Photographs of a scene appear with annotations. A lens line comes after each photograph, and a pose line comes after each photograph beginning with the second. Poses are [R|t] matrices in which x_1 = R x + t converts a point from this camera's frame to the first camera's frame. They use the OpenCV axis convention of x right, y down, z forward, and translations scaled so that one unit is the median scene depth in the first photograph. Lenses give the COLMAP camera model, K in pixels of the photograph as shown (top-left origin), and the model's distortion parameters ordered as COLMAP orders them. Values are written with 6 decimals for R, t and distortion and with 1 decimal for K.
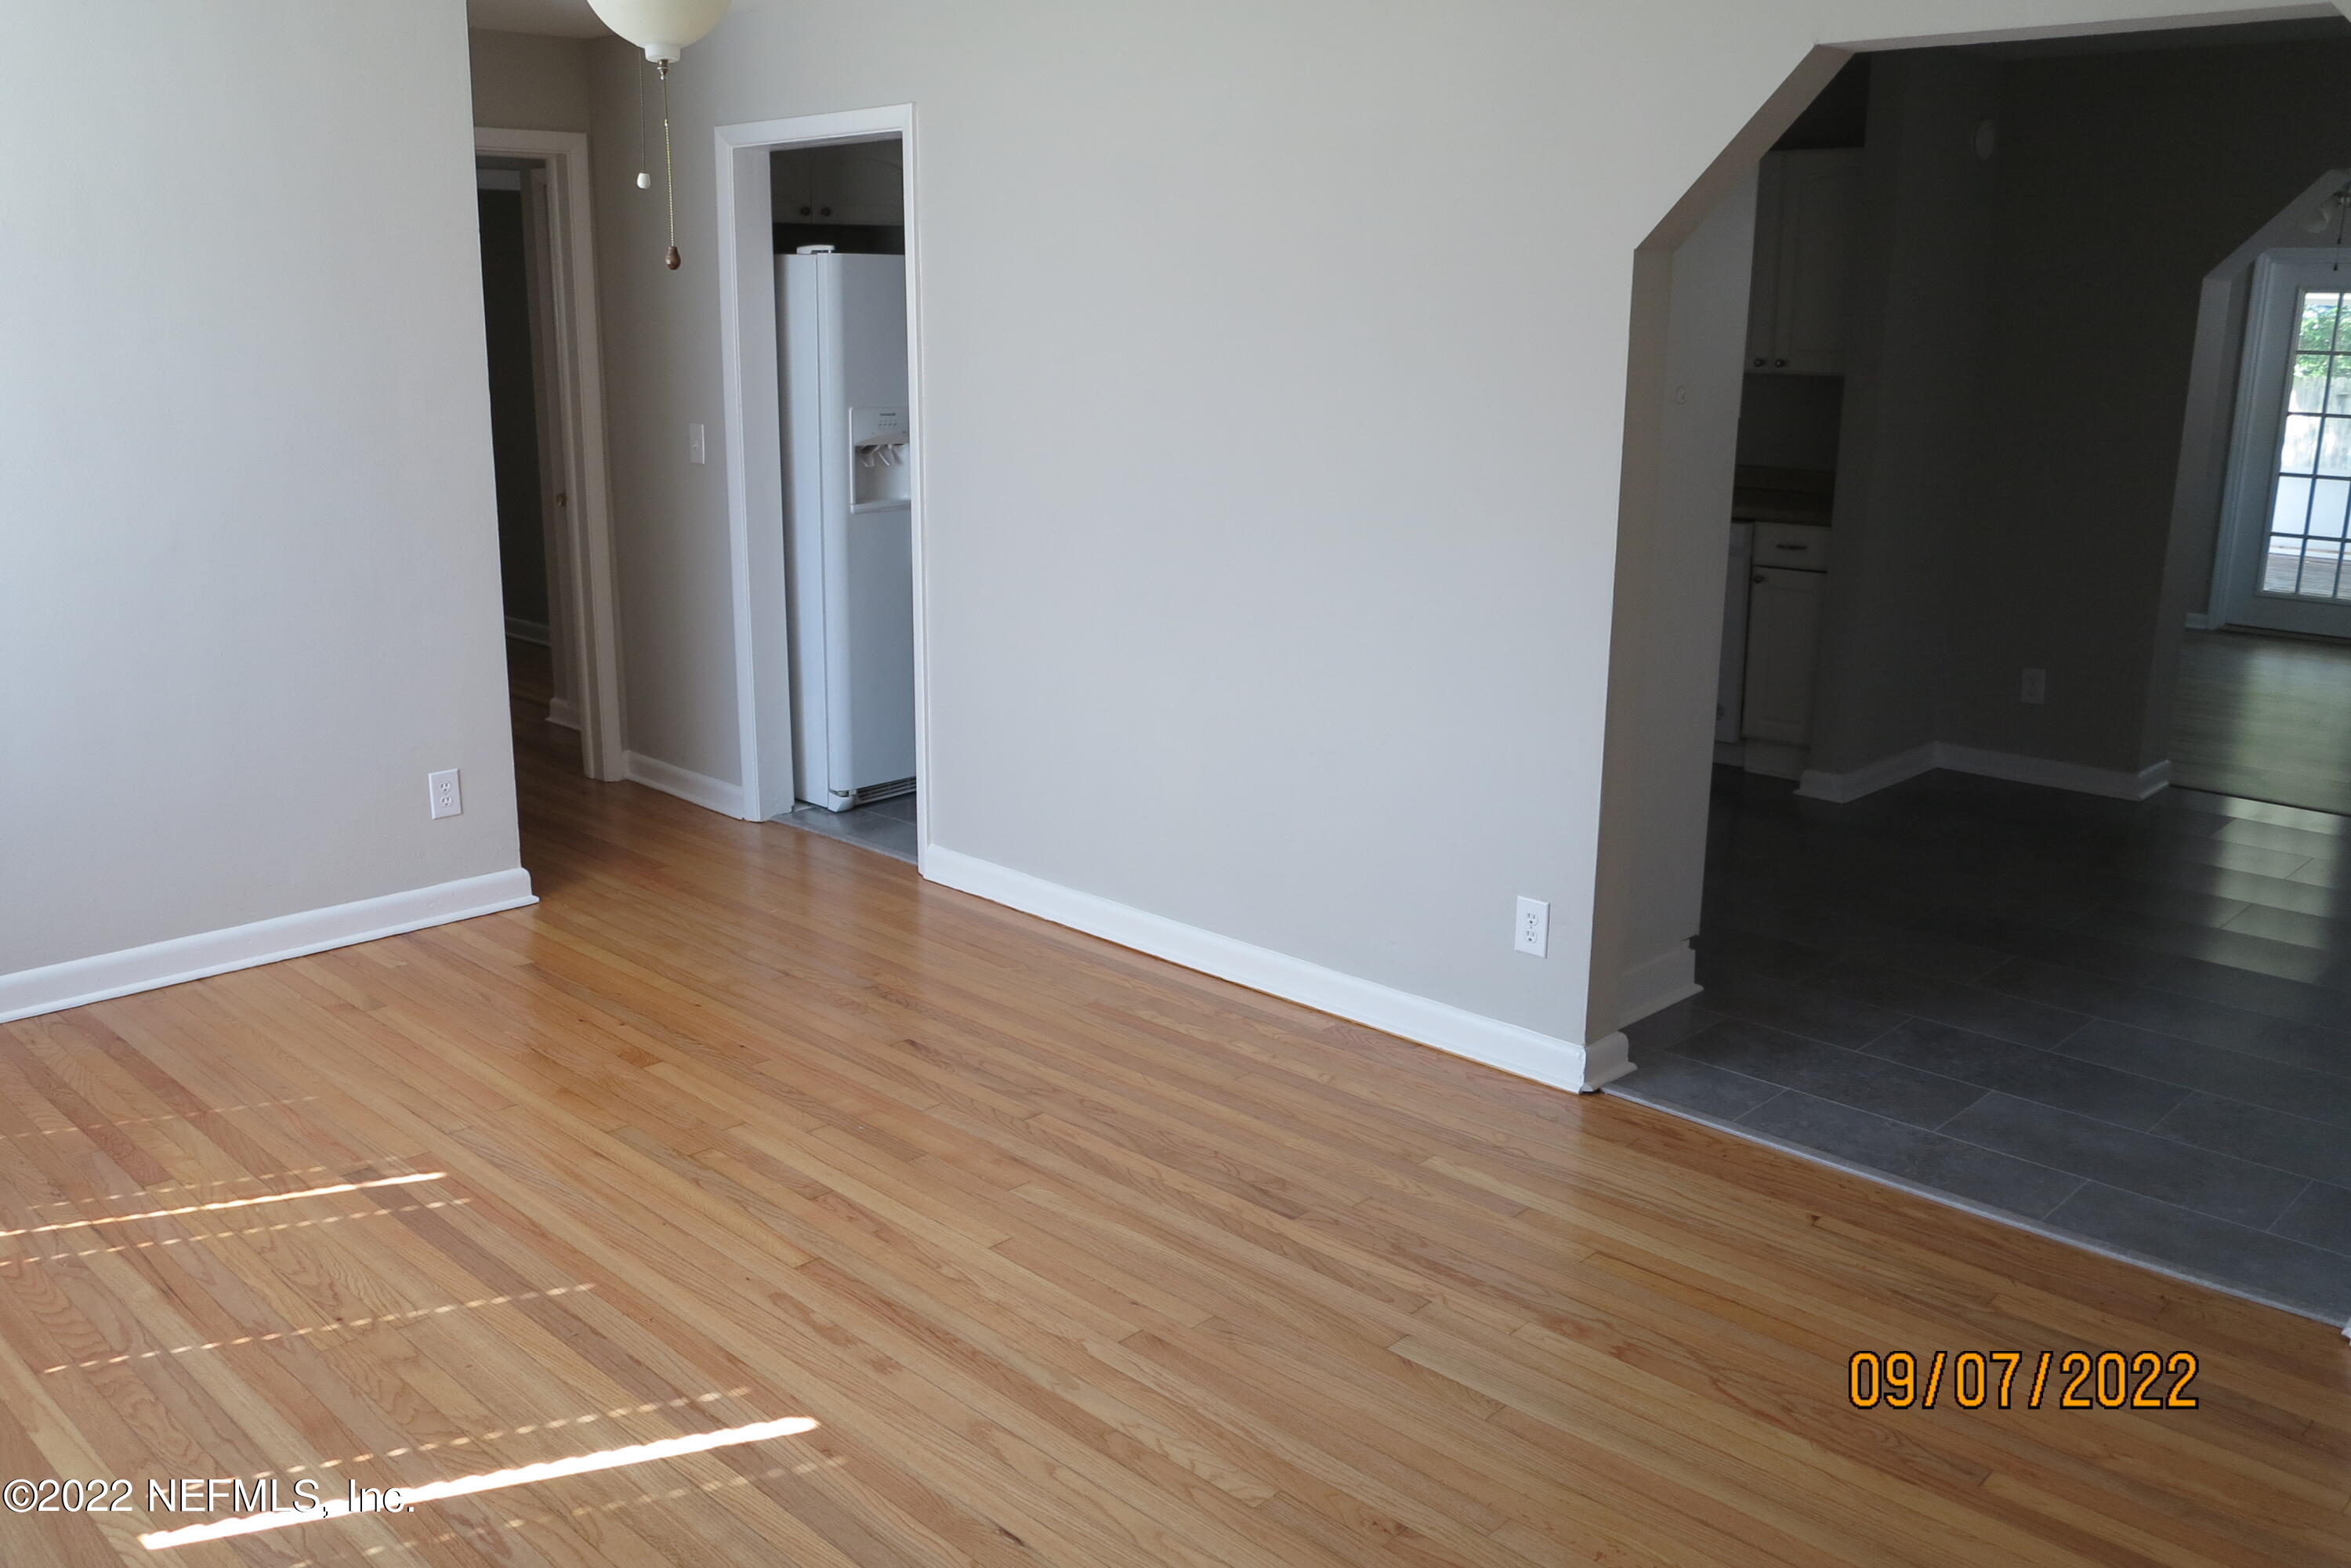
lens RADIAL K [[1942.8, 0, 1173.2], [0, 1942.8, 752.4], [0, 0, 1]] dist [-0.028400, 0.005489]
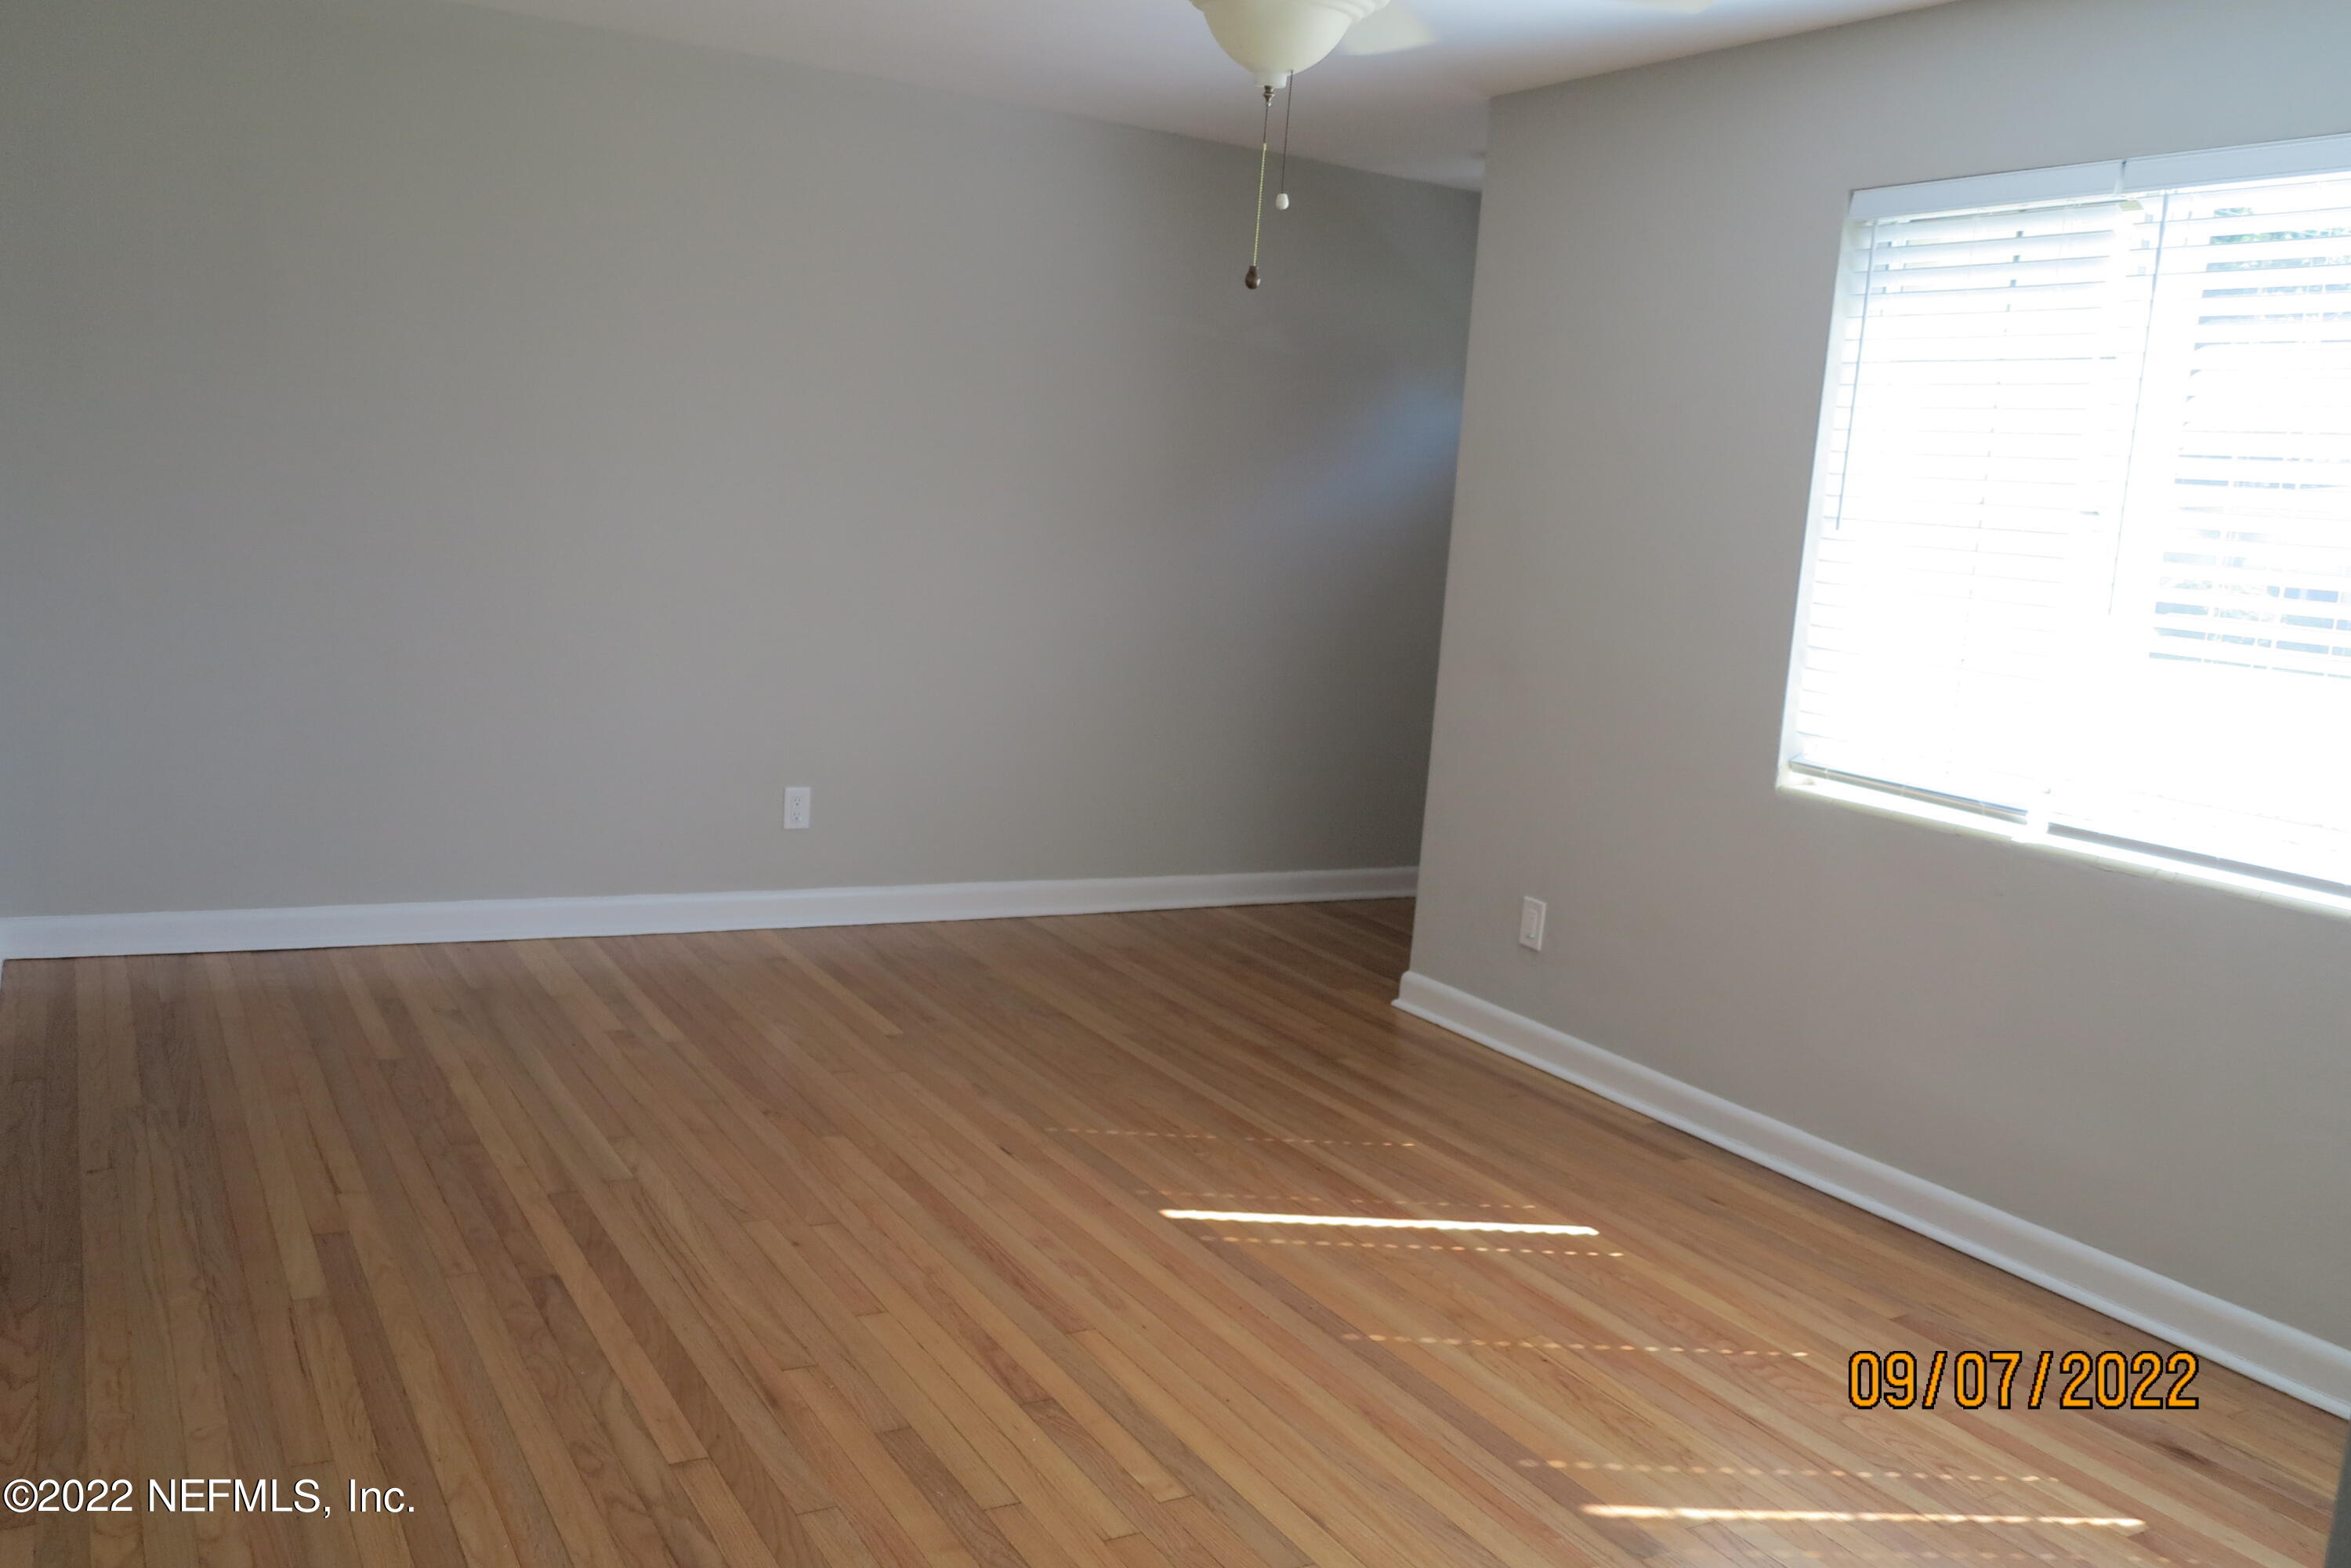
lens RADIAL K [[1942.8, 0, 1173.2], [0, 1942.8, 752.4], [0, 0, 1]] dist [-0.028400, 0.005489]
pose [[-0.956629, -0.118411, 0.266156, -0.447939], [-0.018738, 0.936780, 0.349415, -0.325587], [-0.290705, 0.329274, -0.898370, 1.734977]]
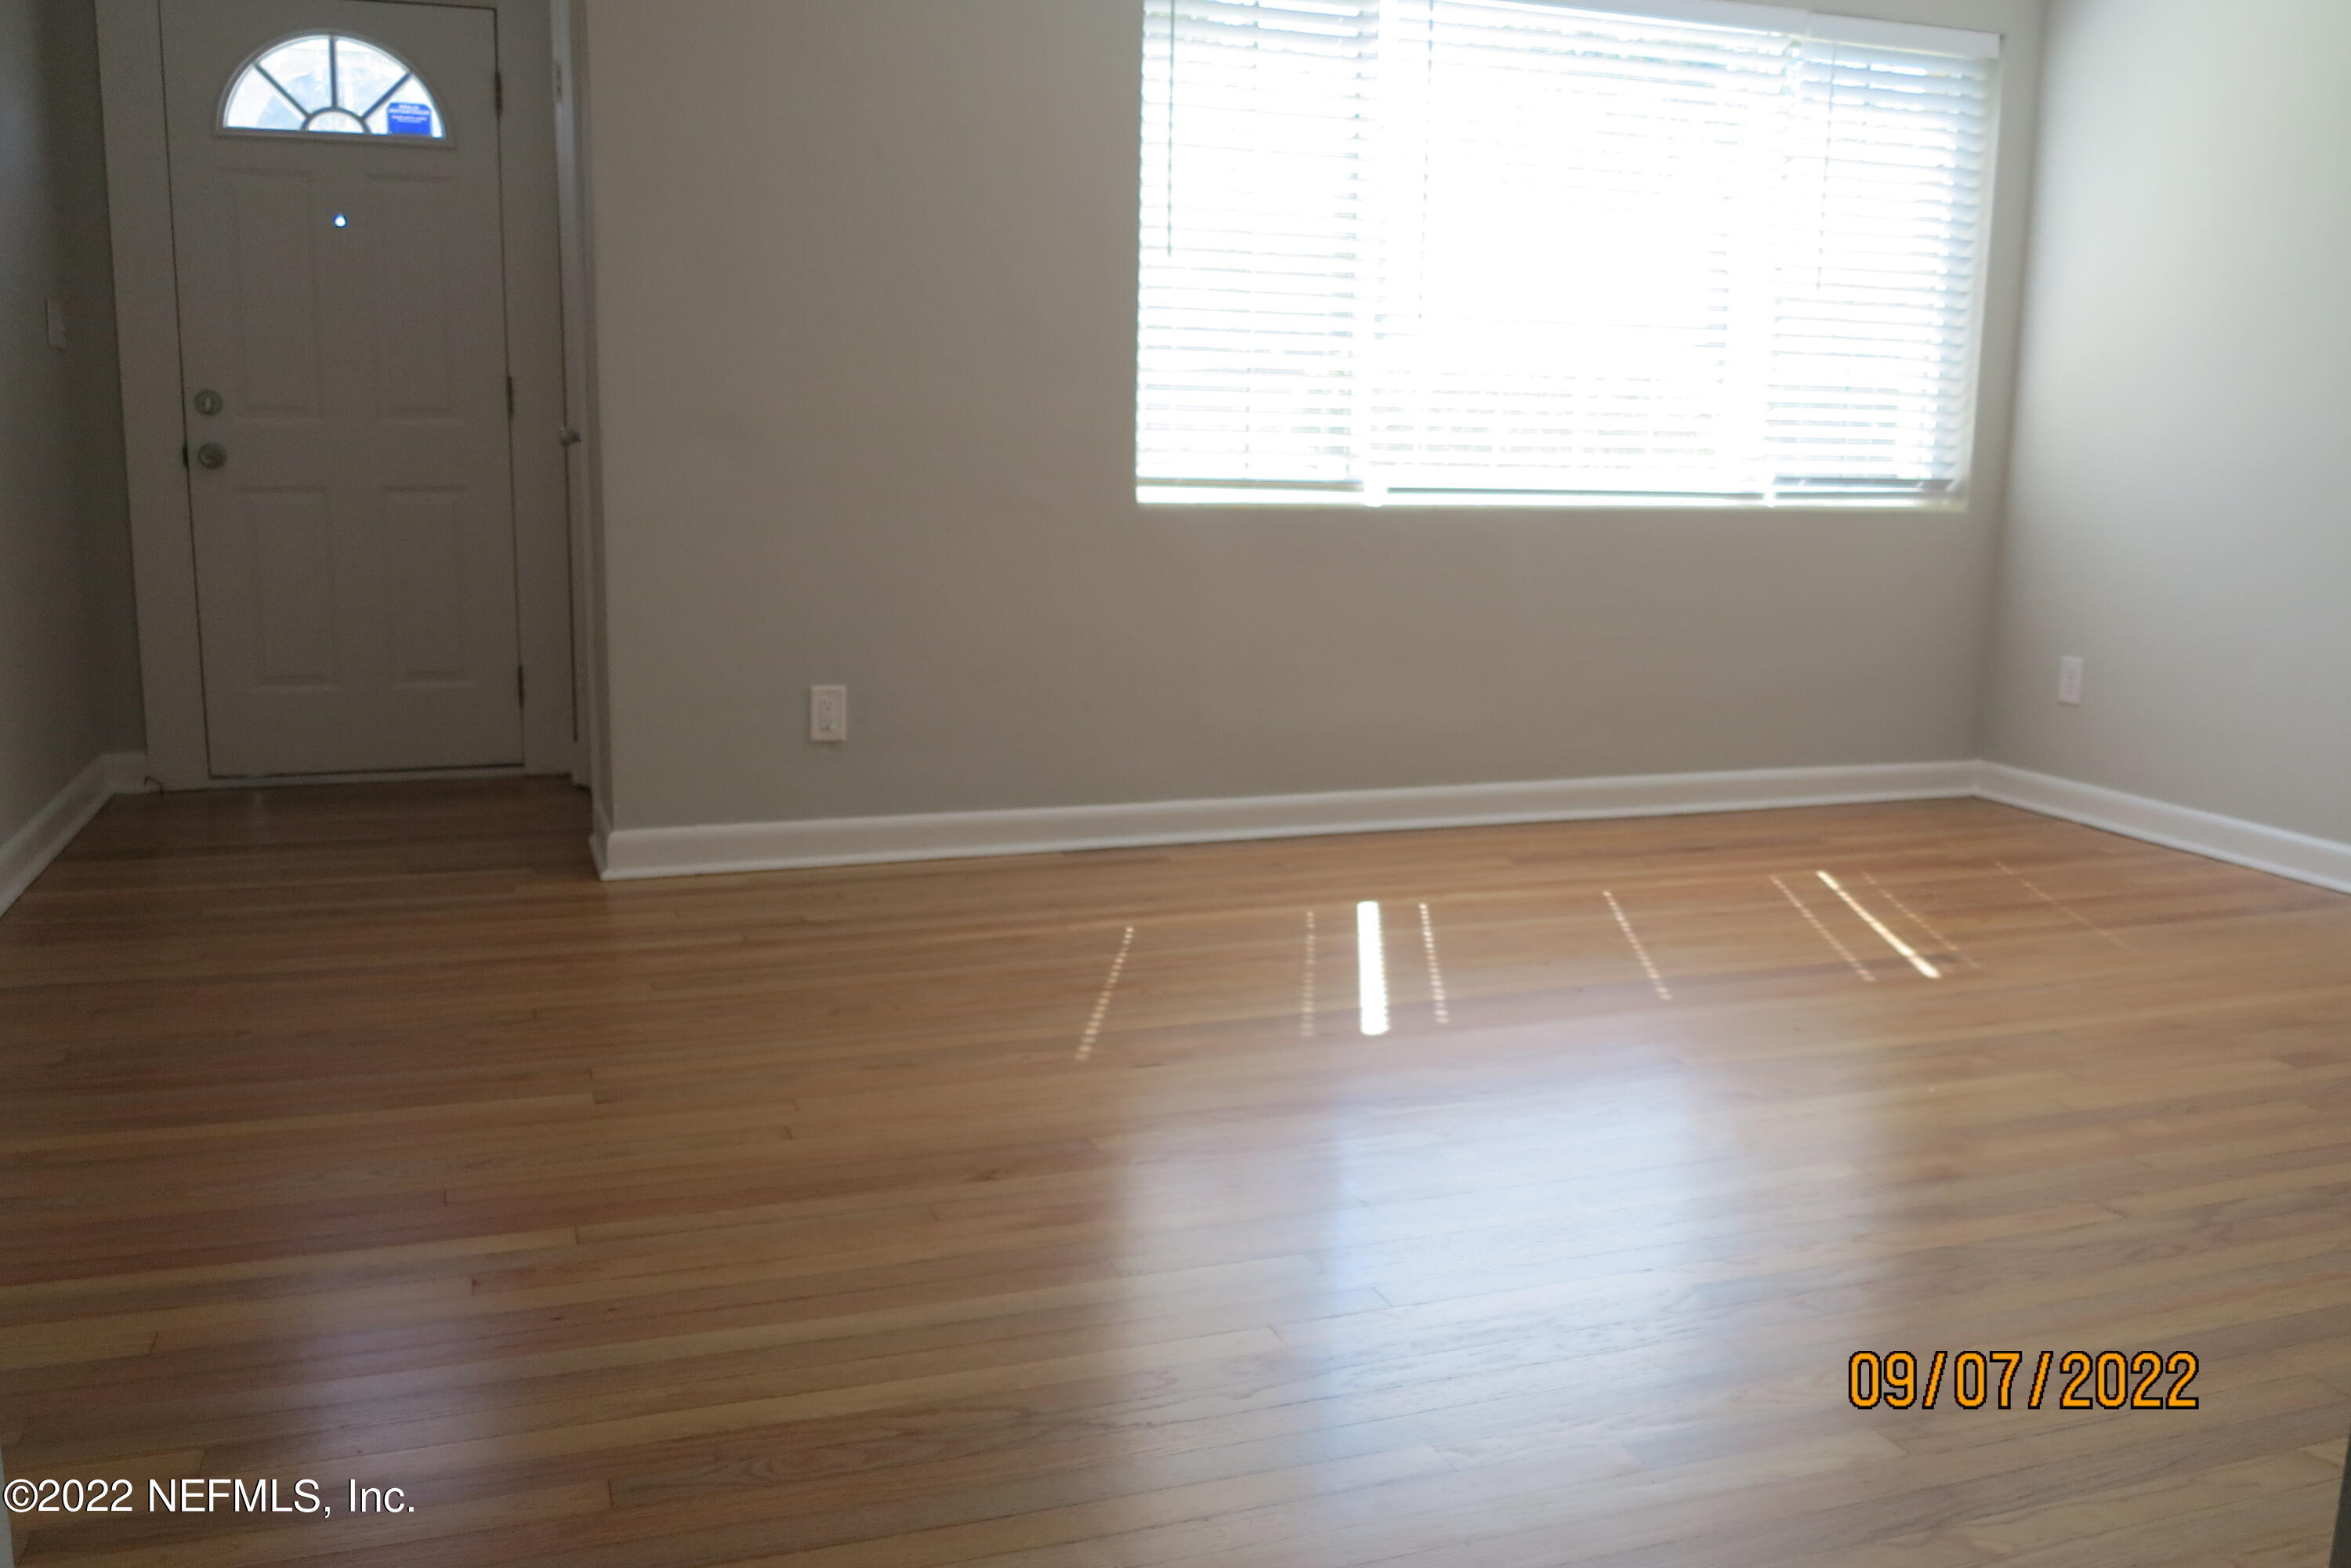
lens RADIAL K [[1942.8, 0, 1173.2], [0, 1942.8, 752.4], [0, 0, 1]] dist [-0.028400, 0.005489]
pose [[-0.438723, 0.129366, -0.889262, 0.725950], [-0.226544, 0.941699, 0.248761, -0.052163], [0.869598, 0.310594, -0.383838, 1.097188]]
